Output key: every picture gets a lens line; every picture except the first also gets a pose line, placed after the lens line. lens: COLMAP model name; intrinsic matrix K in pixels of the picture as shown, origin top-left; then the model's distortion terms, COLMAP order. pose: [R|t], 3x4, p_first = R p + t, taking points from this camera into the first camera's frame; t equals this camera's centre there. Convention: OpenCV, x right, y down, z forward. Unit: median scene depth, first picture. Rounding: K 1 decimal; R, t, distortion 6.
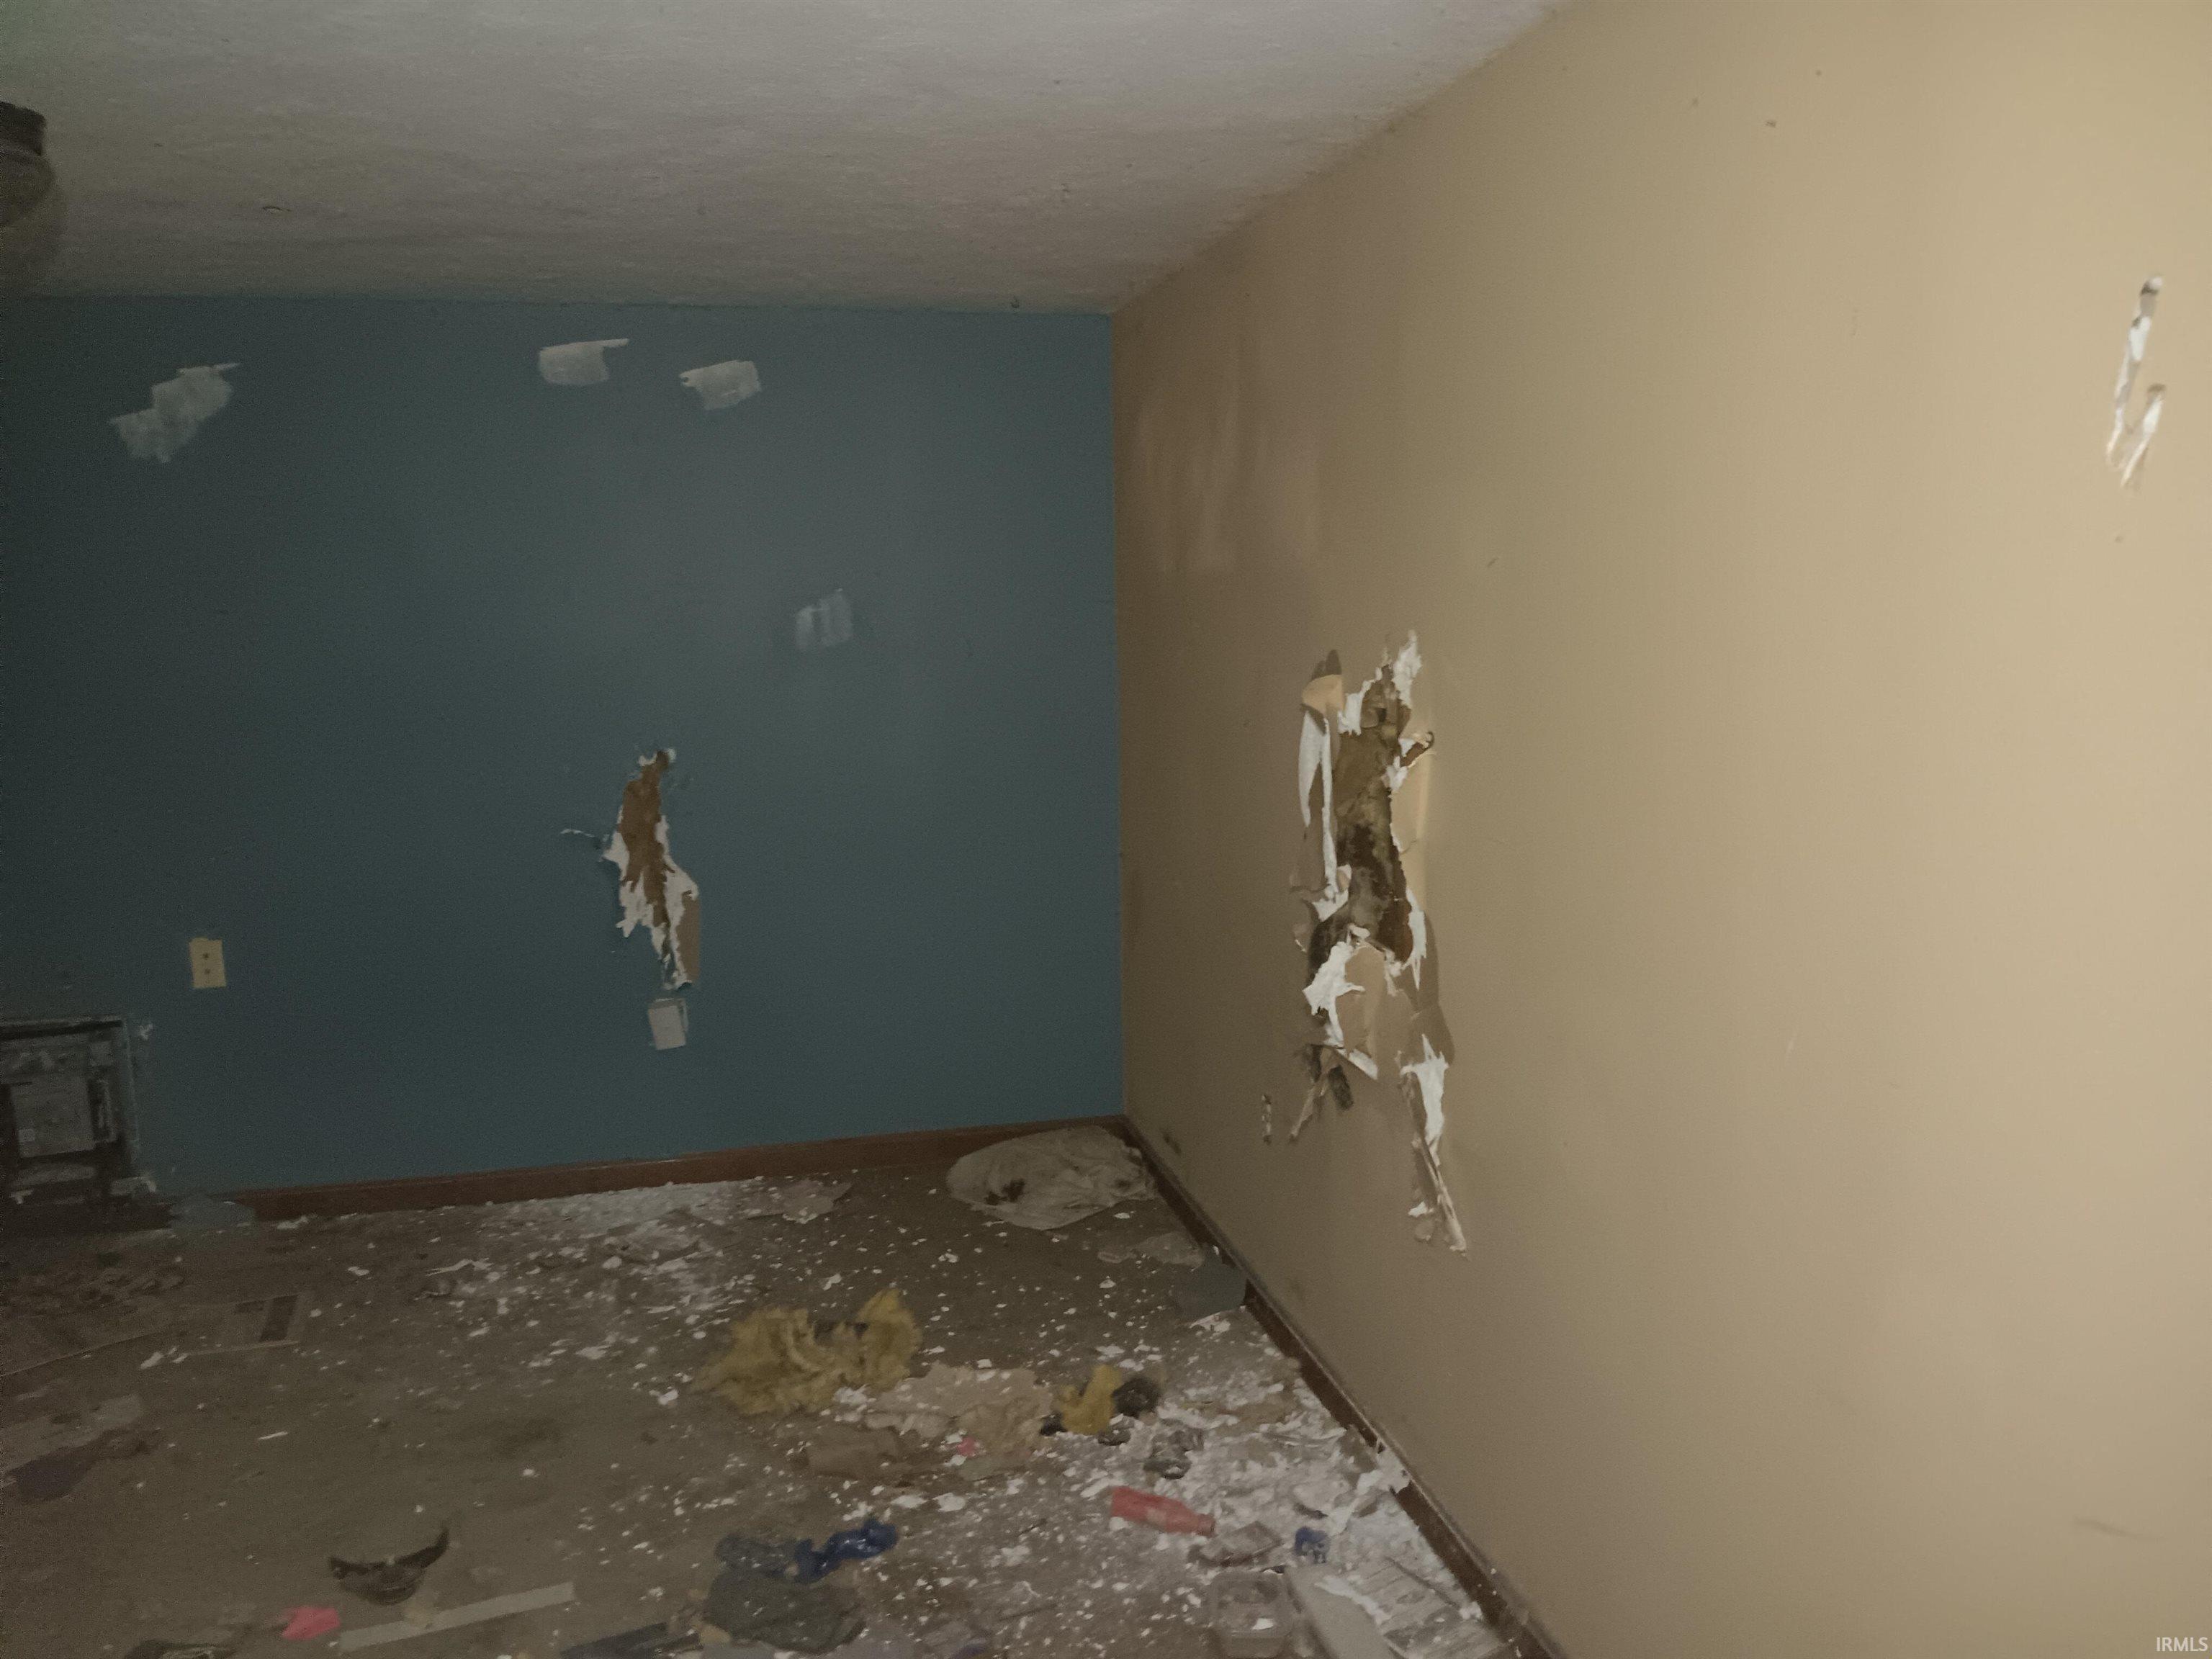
lens RADIAL K [[1906.0, 0, 1106.0], [0, 1906.0, 829.5], [0, 0, 1]] dist [-0.003172, 0.003066]
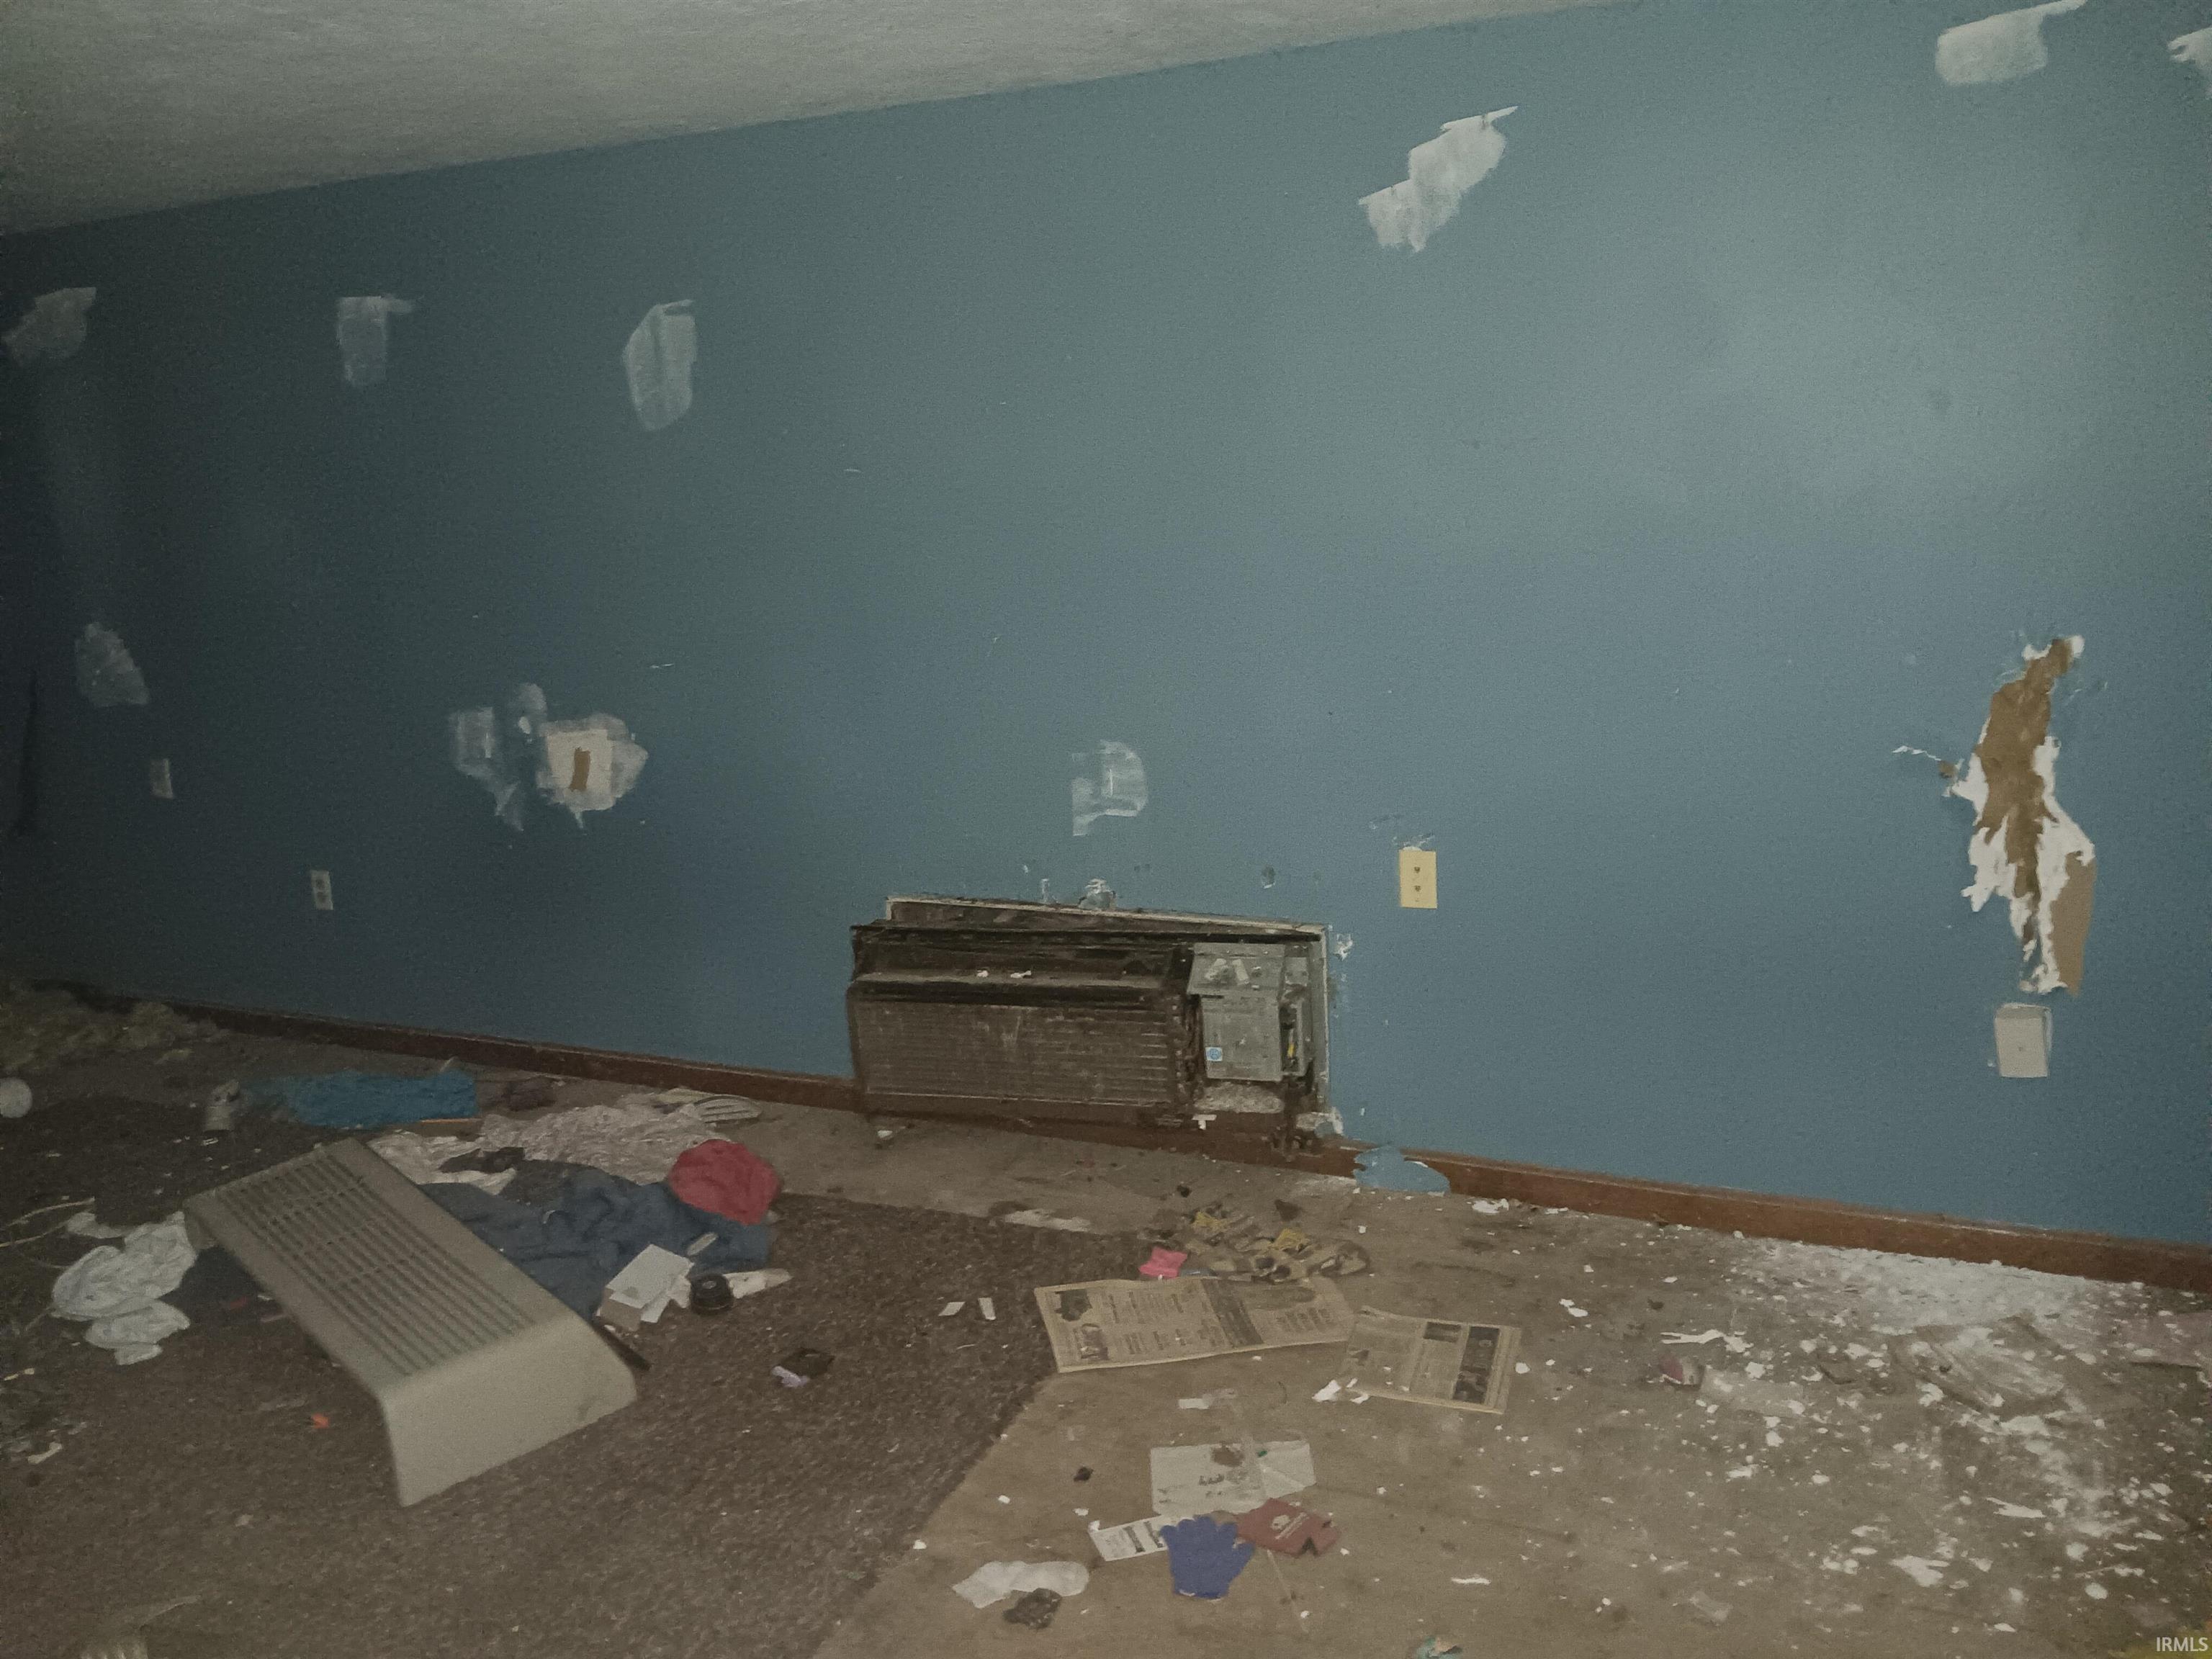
lens RADIAL K [[1678.4, 0, 1106.0], [0, 1678.4, 829.5], [0, 0, 1]] dist [-0.053871, 0.000230]
pose [[0.825049, 0.120828, -0.551992, -0.199897], [-0.056205, 0.989574, 0.132604, -0.037905], [0.562259, -0.078381, 0.823238, 0.354391]]
